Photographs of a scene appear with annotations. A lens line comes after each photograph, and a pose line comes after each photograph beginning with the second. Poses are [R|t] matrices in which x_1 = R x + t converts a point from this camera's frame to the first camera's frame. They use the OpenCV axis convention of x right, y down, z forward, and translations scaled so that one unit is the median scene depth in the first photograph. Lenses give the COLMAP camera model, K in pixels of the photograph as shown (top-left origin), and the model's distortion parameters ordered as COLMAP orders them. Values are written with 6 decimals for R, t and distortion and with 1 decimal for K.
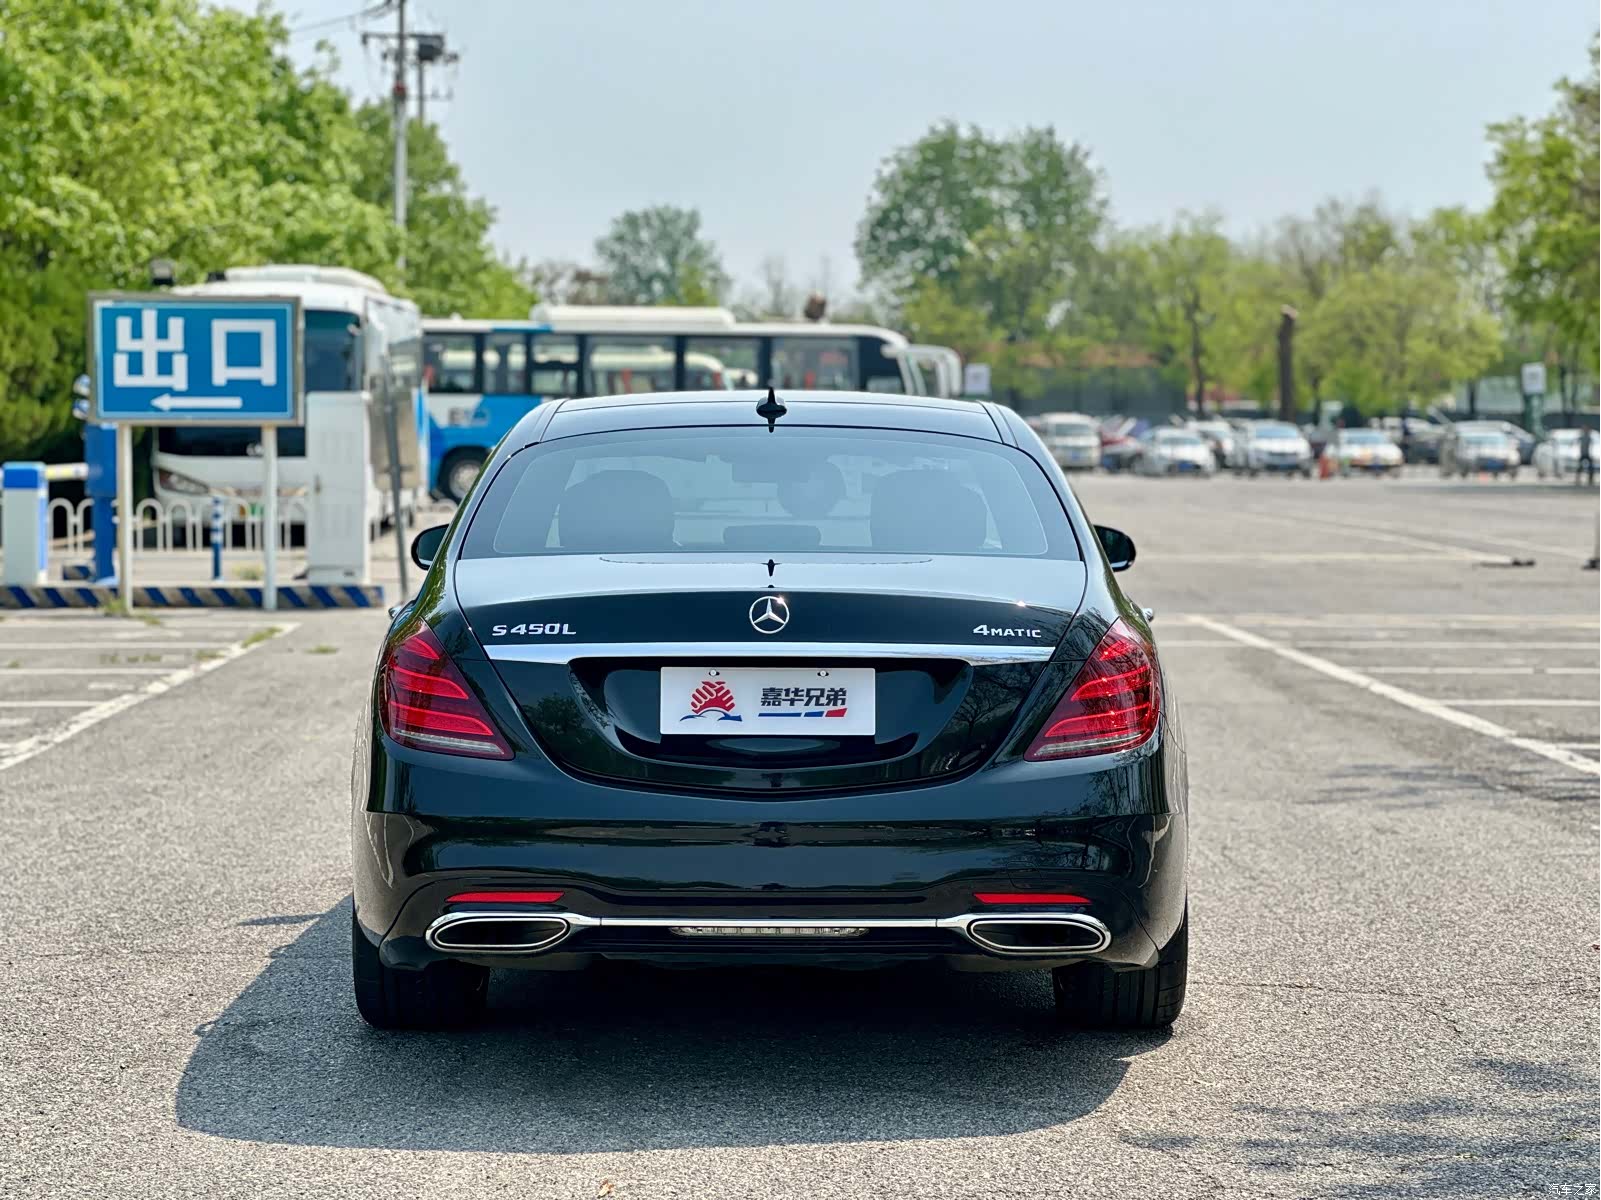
lens RADIAL K [[3717.0, 0, 808.4], [0, 3717.0, 600.1], [0, 0, 1]] dist [0.119645, 0.000000]
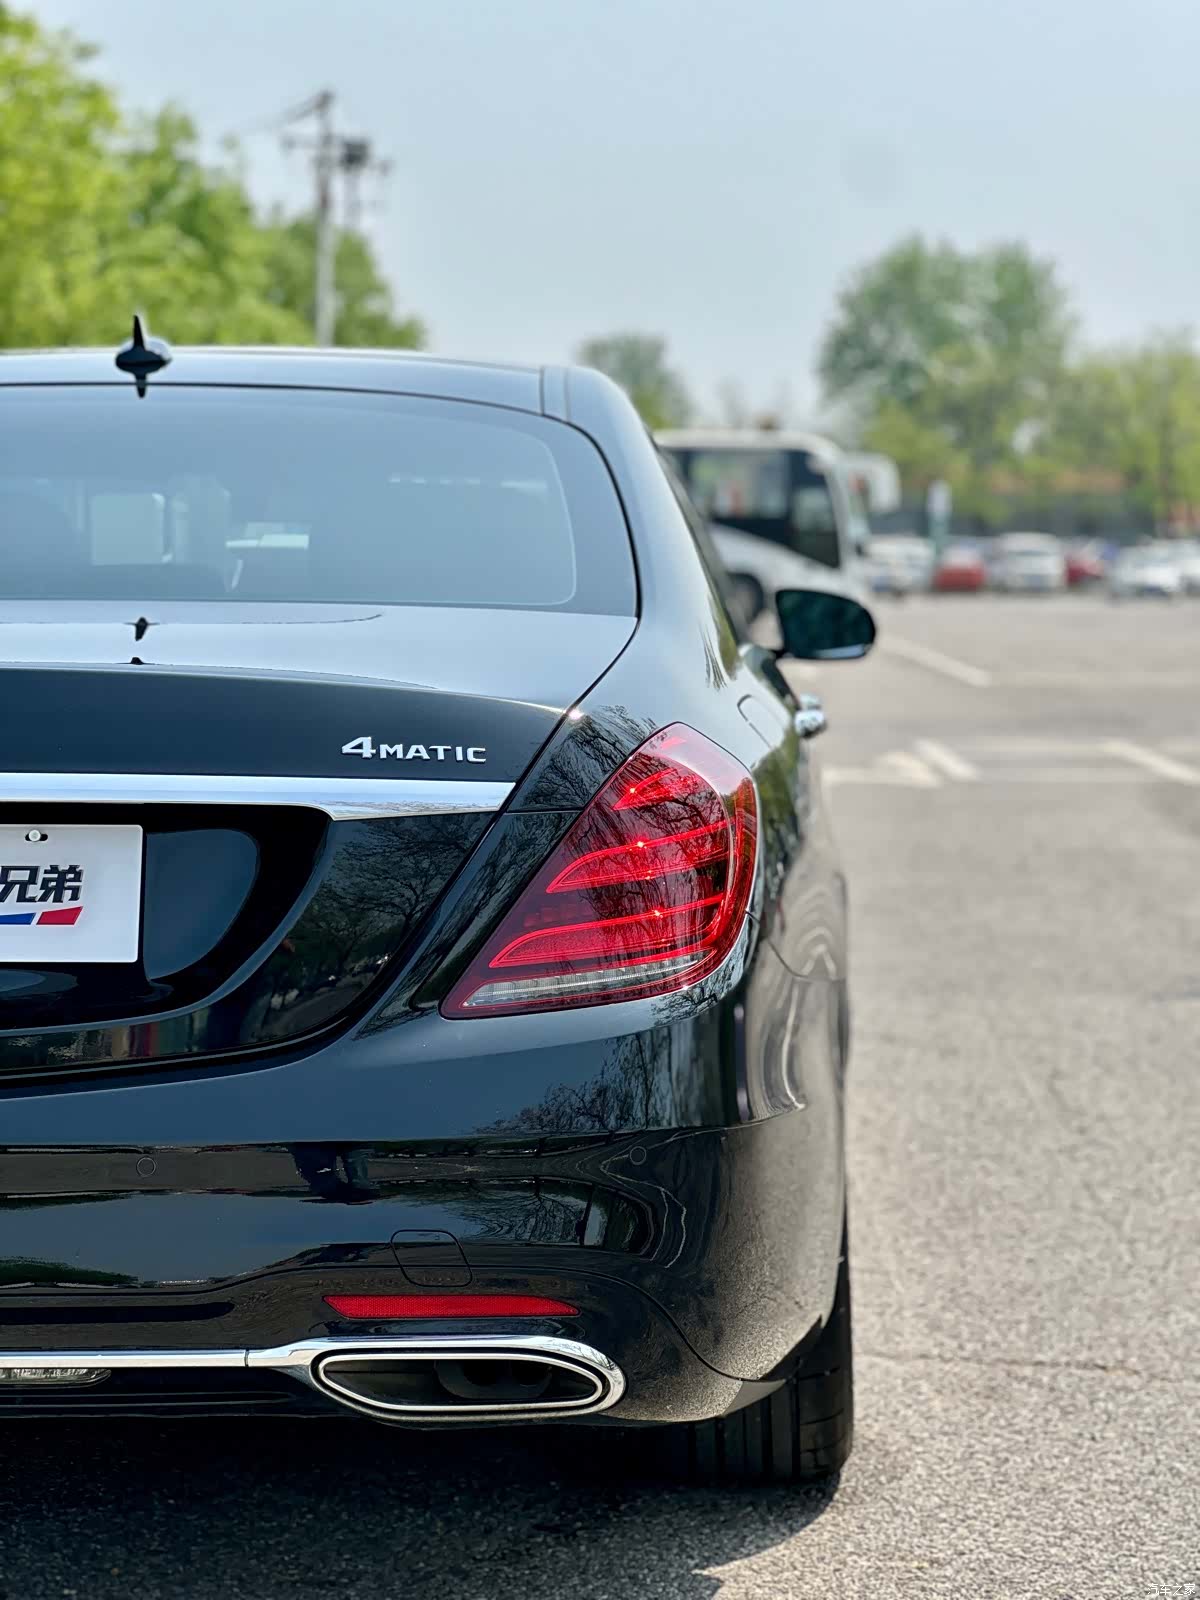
lens RADIAL K [[3714.7, 0, 588.9], [0, 3714.7, 801.5], [0, 0, 1]] dist [0.119645, 0.000000]
pose [[0.998621, 0.000413, -0.052505, 0.087768], [0.000561, 0.999828, 0.018543, 0.005372], [0.052503, -0.018547, 0.998449, 0.444440]]
